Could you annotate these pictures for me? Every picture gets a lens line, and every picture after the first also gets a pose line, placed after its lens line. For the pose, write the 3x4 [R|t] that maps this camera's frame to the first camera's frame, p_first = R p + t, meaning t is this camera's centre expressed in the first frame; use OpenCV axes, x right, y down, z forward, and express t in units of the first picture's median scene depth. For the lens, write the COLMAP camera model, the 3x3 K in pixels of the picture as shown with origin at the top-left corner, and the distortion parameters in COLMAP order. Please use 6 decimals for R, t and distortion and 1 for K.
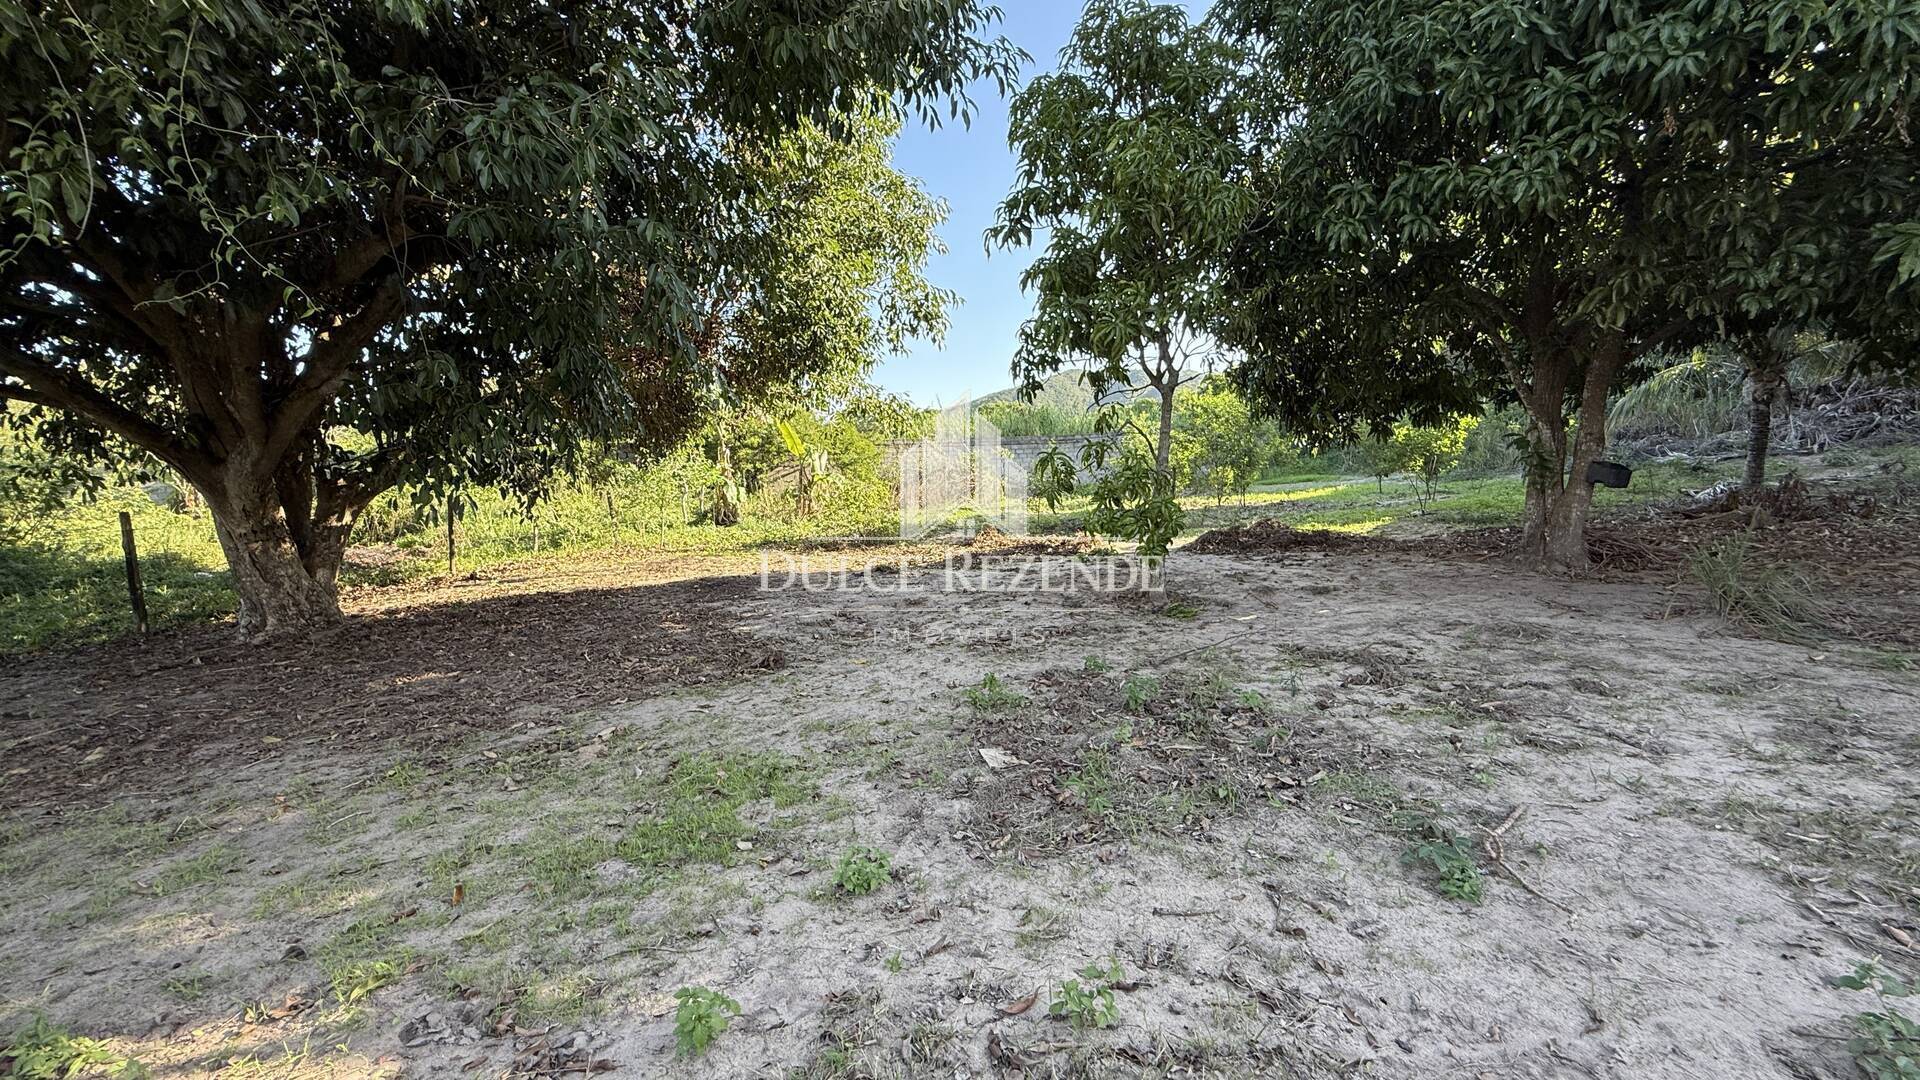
lens RADIAL K [[765.0, 0, 960.0], [0, 765.0, 537.8], [0, 0, 1]] dist [-0.000693, 0.000122]
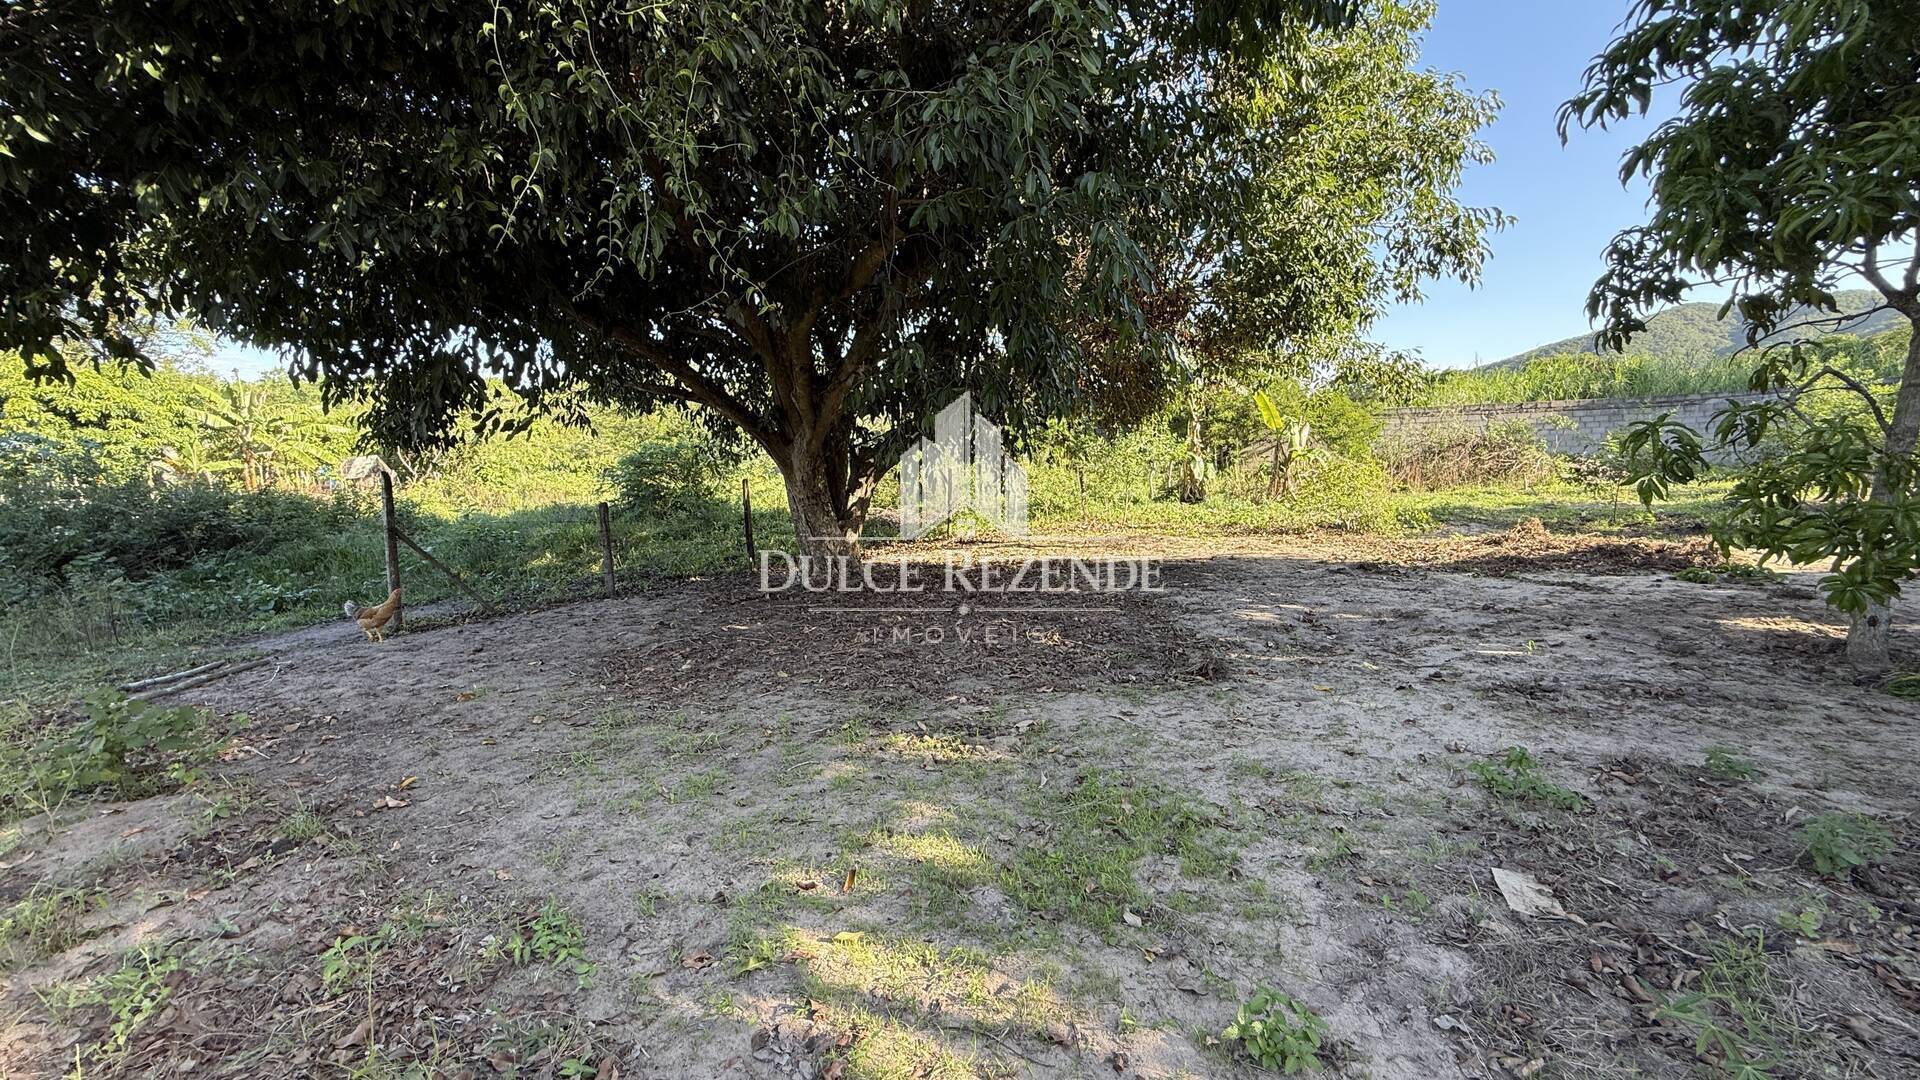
lens RADIAL K [[765.0, 0, 956.1], [0, 765.0, 538.4], [0, 0, 1]] dist [-0.000693, 0.000122]
pose [[0.822208, 0.066402, -0.565301, -0.001048], [-0.046840, 0.997697, 0.049065, -0.015870], [0.567257, -0.013863, 0.823424, 0.105112]]
